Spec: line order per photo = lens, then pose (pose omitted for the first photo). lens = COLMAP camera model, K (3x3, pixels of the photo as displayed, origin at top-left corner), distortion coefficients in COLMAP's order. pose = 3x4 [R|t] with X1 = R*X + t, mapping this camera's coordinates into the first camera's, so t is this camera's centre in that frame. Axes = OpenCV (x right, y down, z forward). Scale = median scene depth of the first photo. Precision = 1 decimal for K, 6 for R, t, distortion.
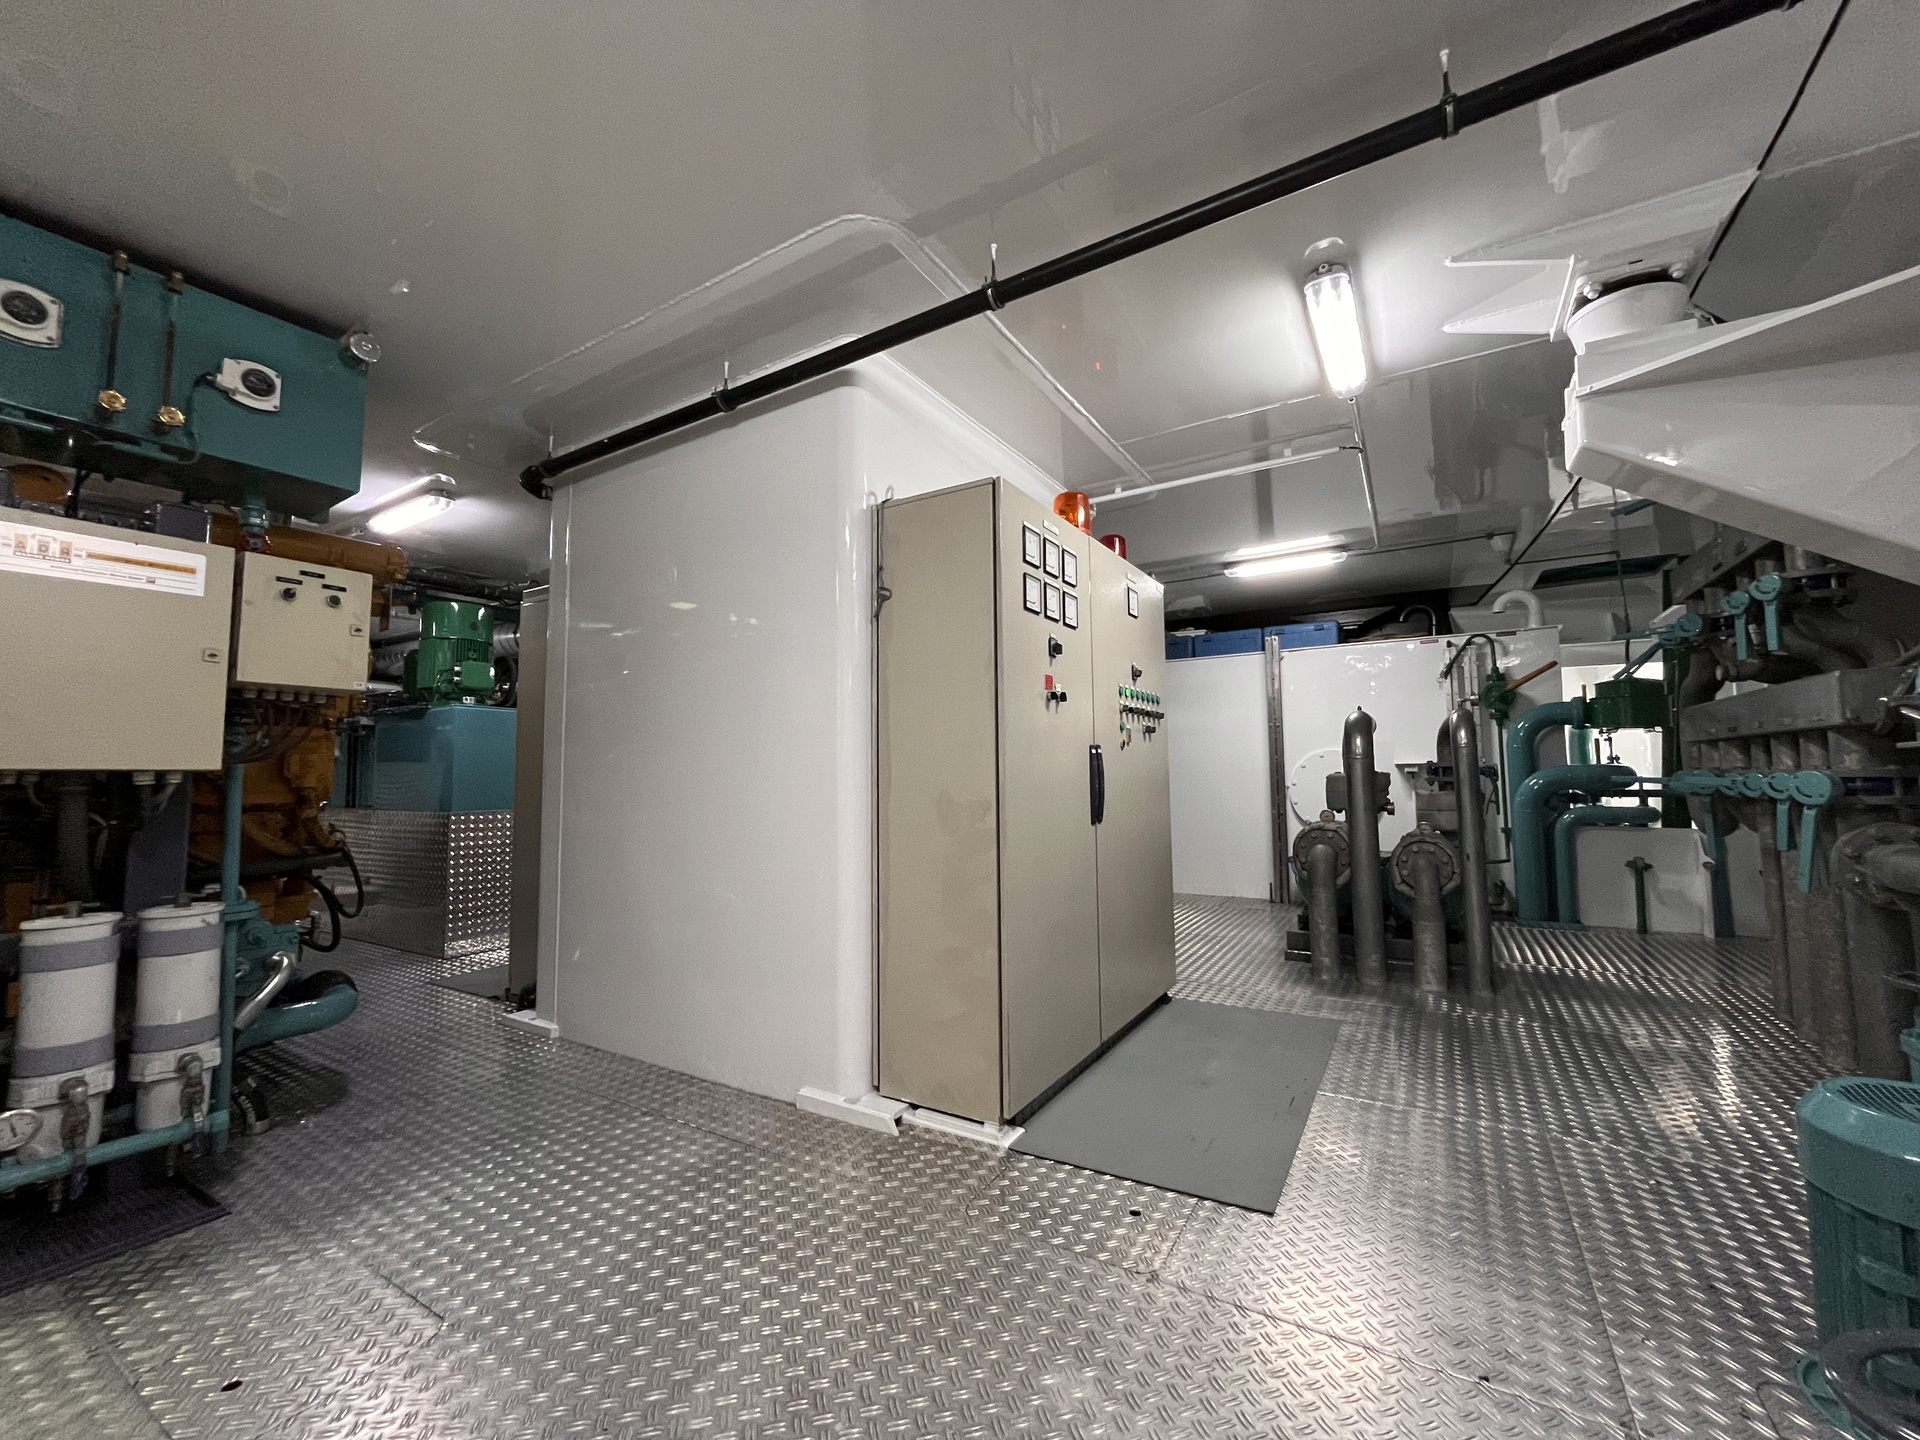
lens RADIAL K [[774.6, 0, 956.8], [0, 774.6, 714.8], [0, 0, 1]] dist [-0.000905, -0.000181]
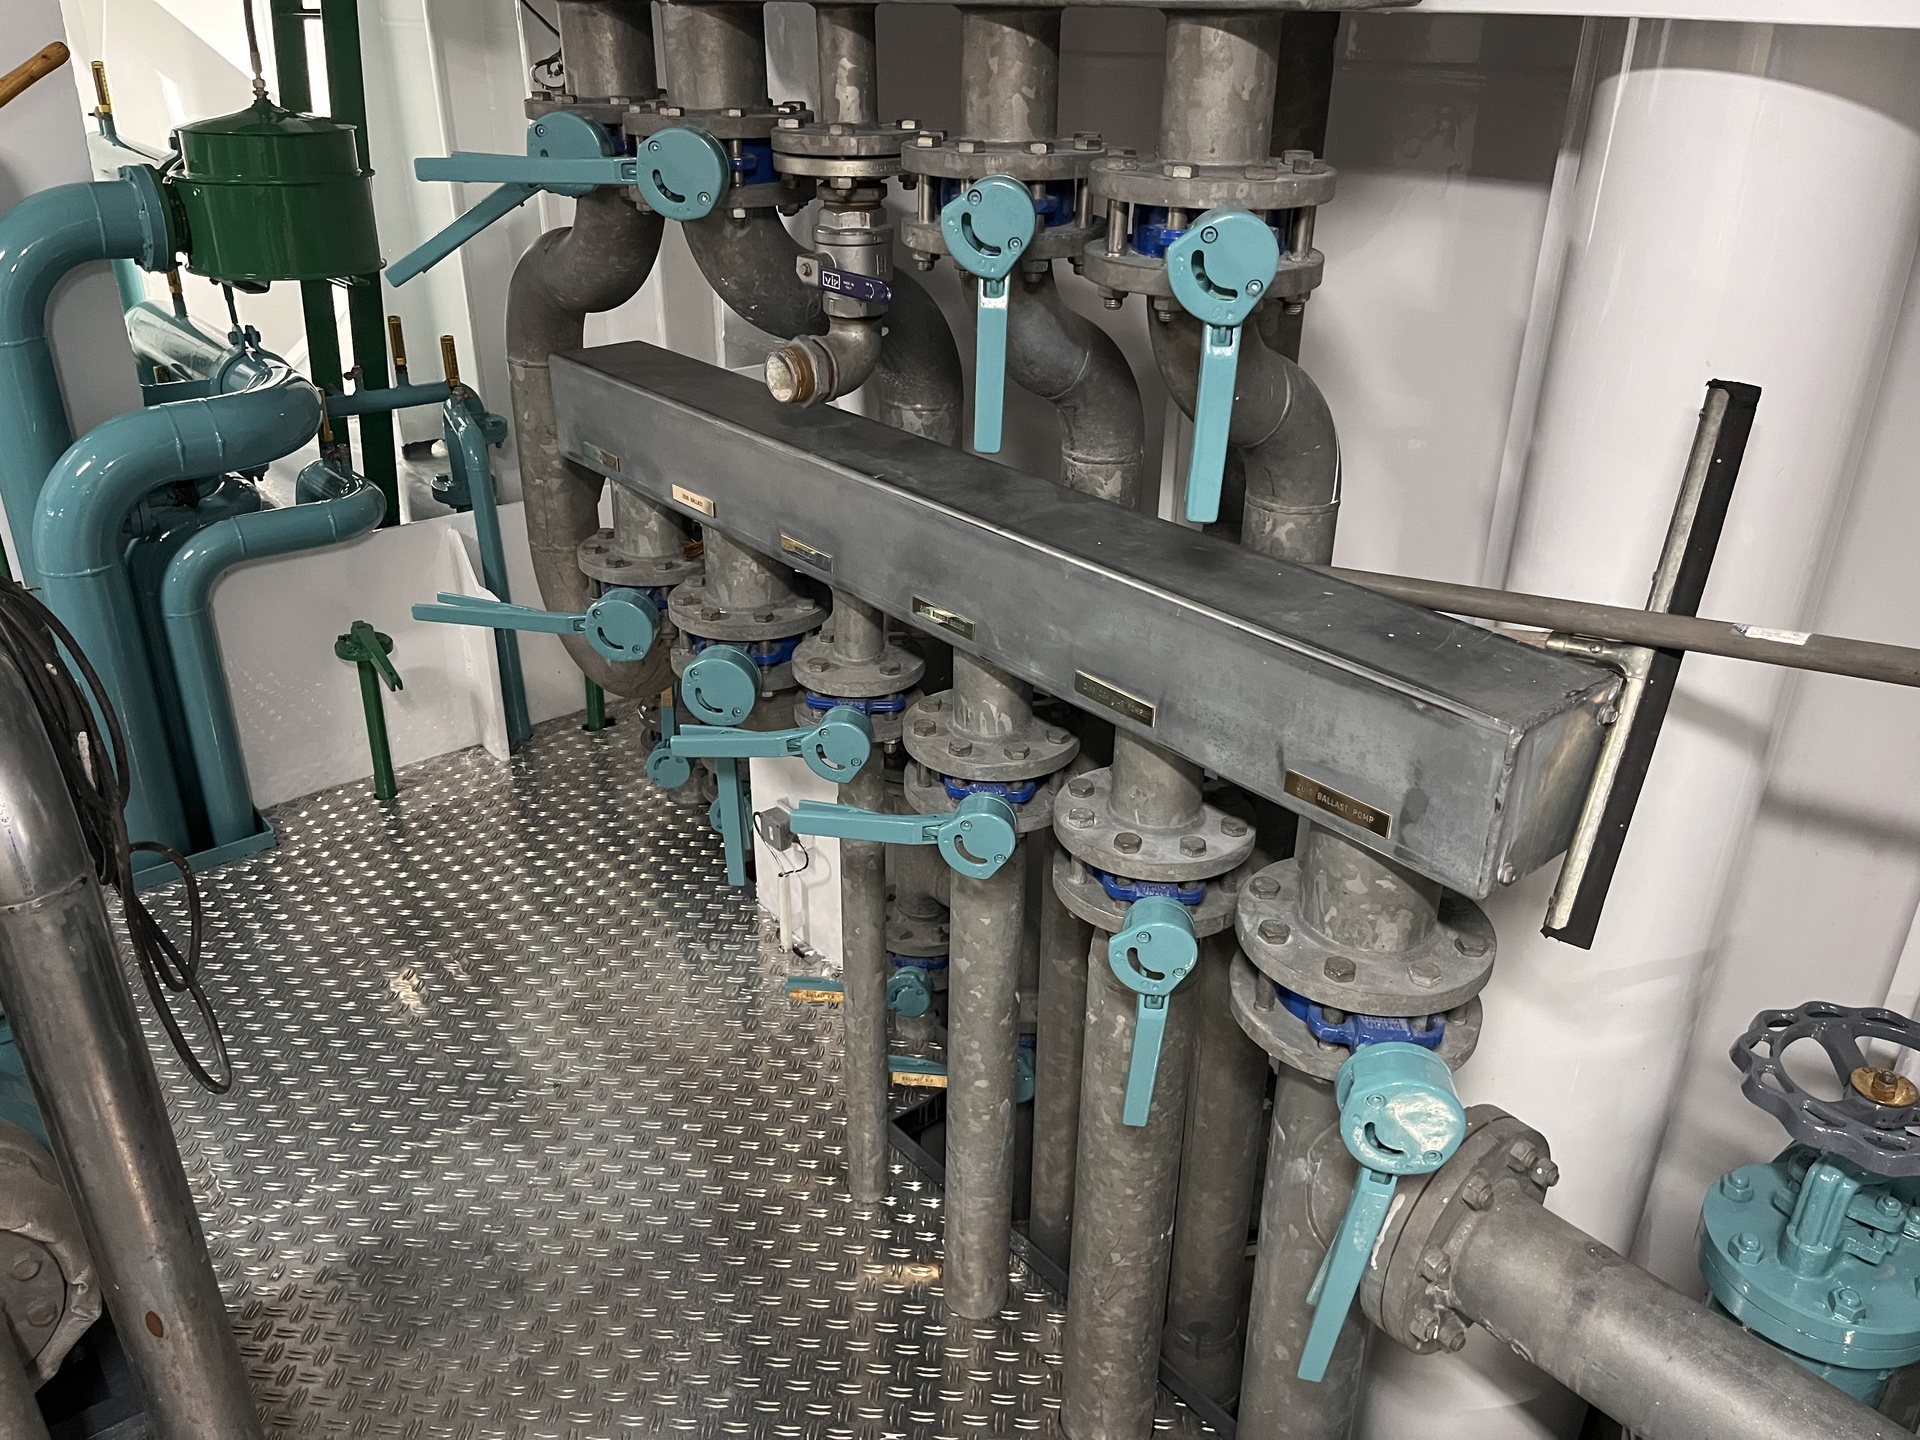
lens RADIAL K [[1450.8, 0, 957.9], [0, 1450.8, 720.9], [0, 0, 1]] dist [0.013644, 0.003978]
pose [[0.331518, -0.387569, 0.860166, 0.310348], [-0.087855, 0.895082, 0.437162, -0.132158], [-0.939349, -0.220497, 0.262686, 0.497173]]
